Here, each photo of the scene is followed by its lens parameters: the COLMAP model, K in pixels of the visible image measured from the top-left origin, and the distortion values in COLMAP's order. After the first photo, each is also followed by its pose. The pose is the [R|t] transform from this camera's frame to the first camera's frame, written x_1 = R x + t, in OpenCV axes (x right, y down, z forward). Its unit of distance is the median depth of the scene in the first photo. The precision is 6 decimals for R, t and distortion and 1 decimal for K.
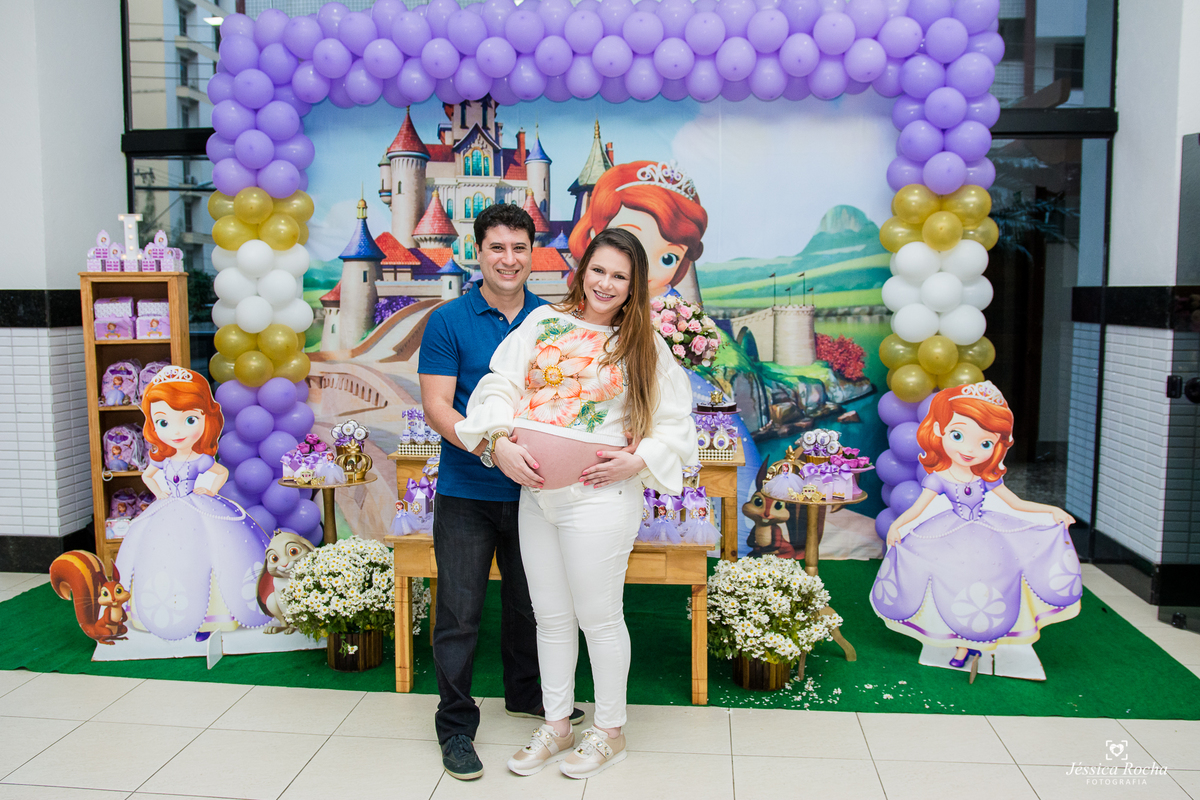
lens RADIAL K [[1007.3, 0, 593.2], [0, 1007.3, 387.4], [0, 0, 1]] dist [-0.088209, 0.087671]
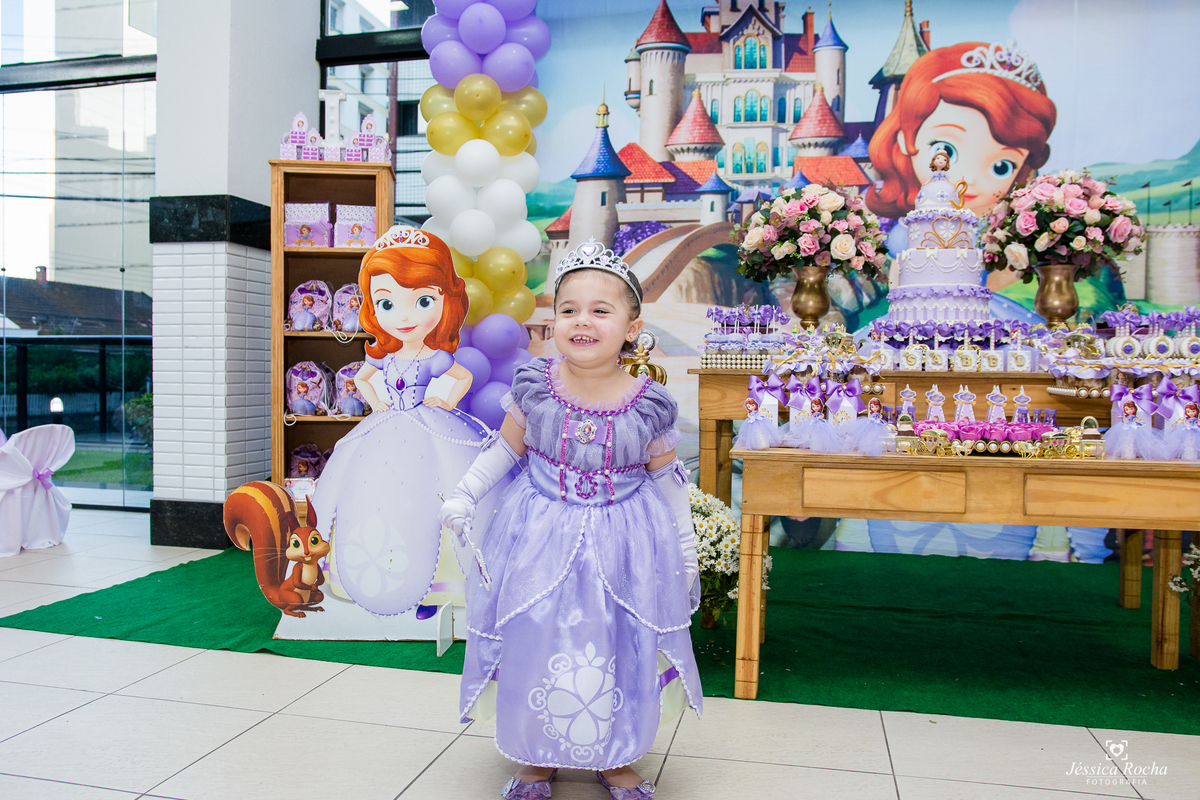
lens RADIAL K [[965.3, 0, 584.0], [0, 965.3, 405.9], [0, 0, 1]] dist [-0.080841, 0.061727]
pose [[0.992802, 0.018069, -0.118394, -0.157914], [-0.025554, 0.997748, -0.062012, 0.111239], [0.117006, 0.064591, 0.991028, 0.255617]]
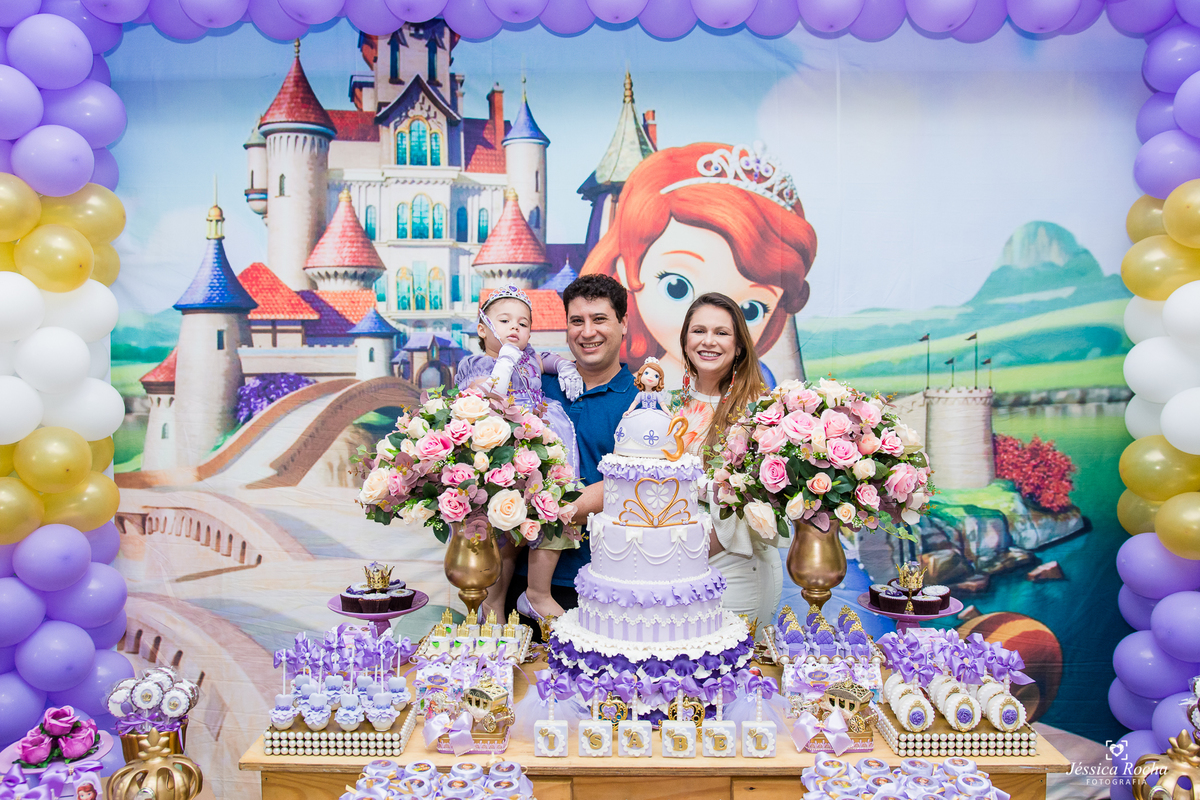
lens RADIAL K [[965.3, 0, 589.4], [0, 965.3, 401.8], [0, 0, 1]] dist [-0.080841, 0.061727]
pose [[0.994907, -0.006977, 0.100555, -0.076958], [0.011089, 0.999122, -0.040390, -0.053794], [-0.100185, 0.041299, 0.994111, 0.463089]]
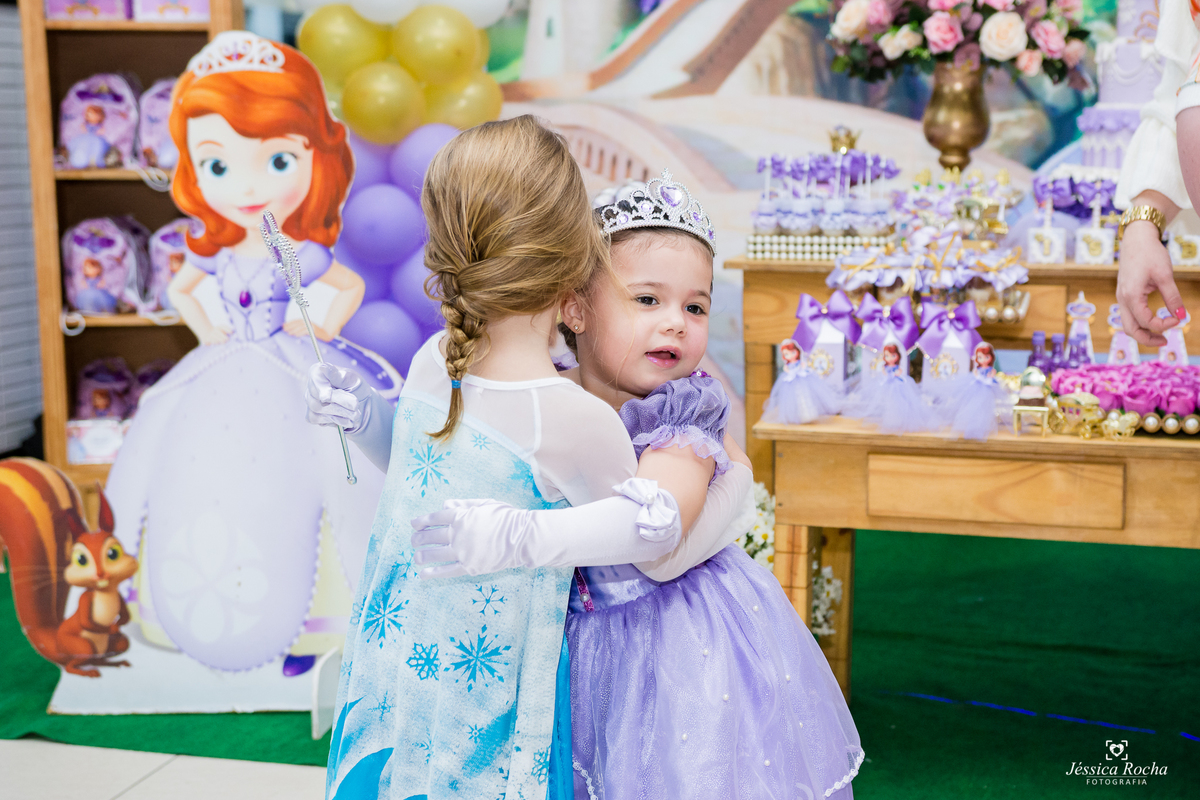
lens RADIAL K [[1902.1, 0, 628.3], [0, 1902.1, 380.1], [0, 0, 1]] dist [0.113660, 0.000000]
pose [[0.988859, 0.021339, -0.147321, -0.099962], [-0.014490, 0.998771, 0.047407, 0.064977], [0.148151, -0.044744, 0.987952, 0.153728]]
